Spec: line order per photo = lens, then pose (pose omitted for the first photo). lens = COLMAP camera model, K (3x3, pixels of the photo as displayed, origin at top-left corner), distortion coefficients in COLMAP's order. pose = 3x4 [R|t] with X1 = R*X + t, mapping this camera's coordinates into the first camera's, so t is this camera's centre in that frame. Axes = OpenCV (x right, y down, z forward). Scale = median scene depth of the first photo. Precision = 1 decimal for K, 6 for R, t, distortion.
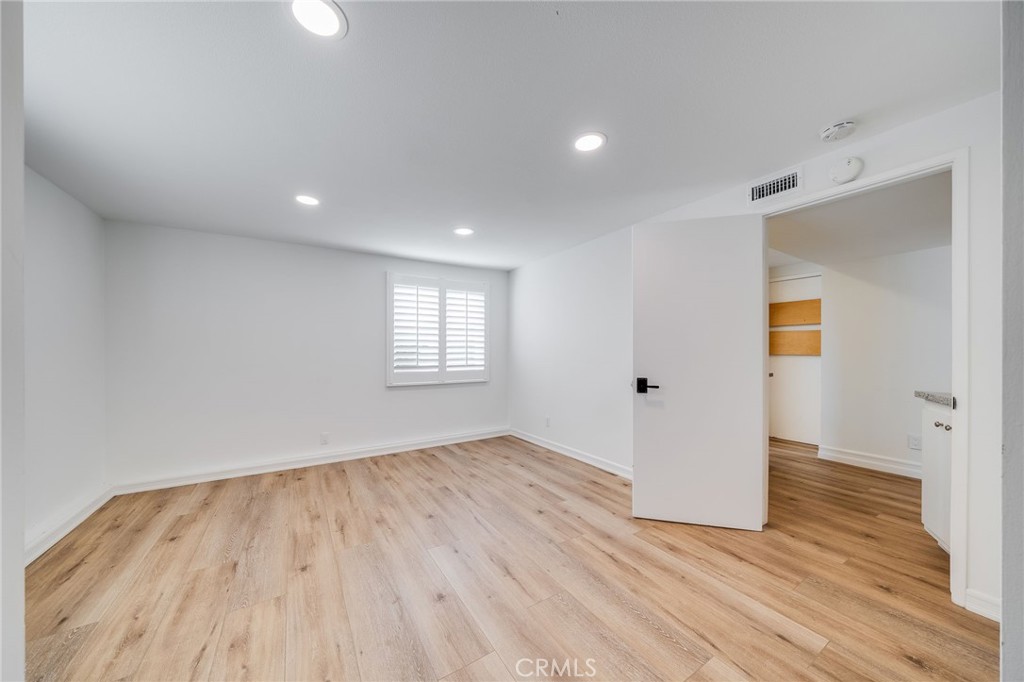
lens RADIAL K [[348.4, 0, 505.2], [0, 348.4, 349.5], [0, 0, 1]] dist [-0.001211, -0.000176]
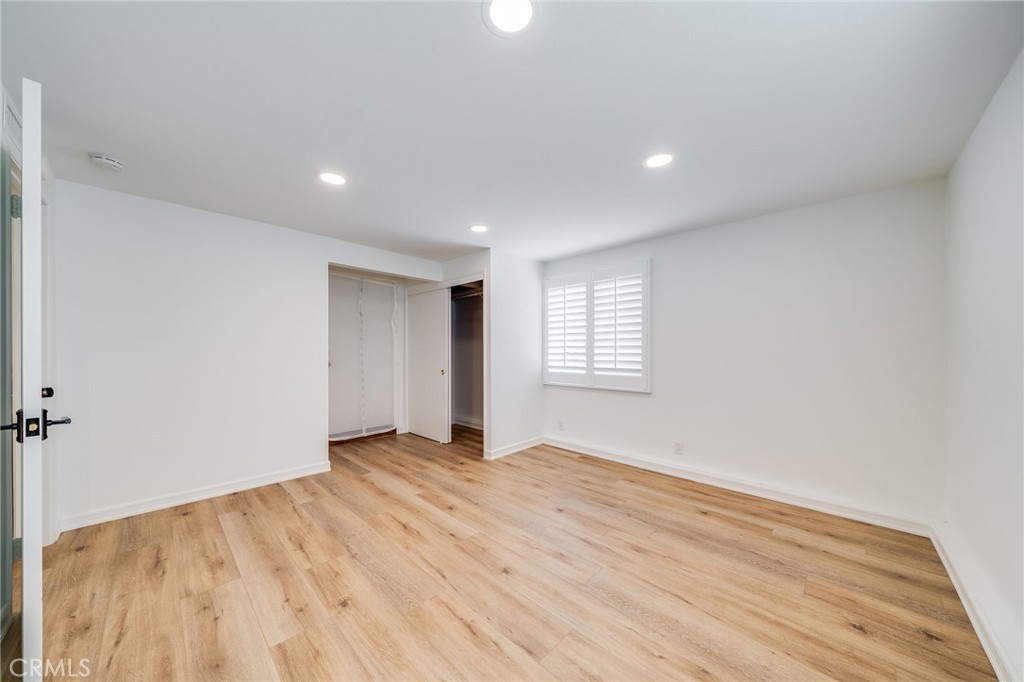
lens RADIAL K [[348.4, 0, 505.2], [0, 348.4, 349.5], [0, 0, 1]] dist [-0.001211, -0.000176]
pose [[-0.970843, 0.003352, -0.239691, -0.039626], [0.004285, 0.999985, -0.003369, 0.004153], [0.239676, -0.004298, -0.970843, 1.952643]]
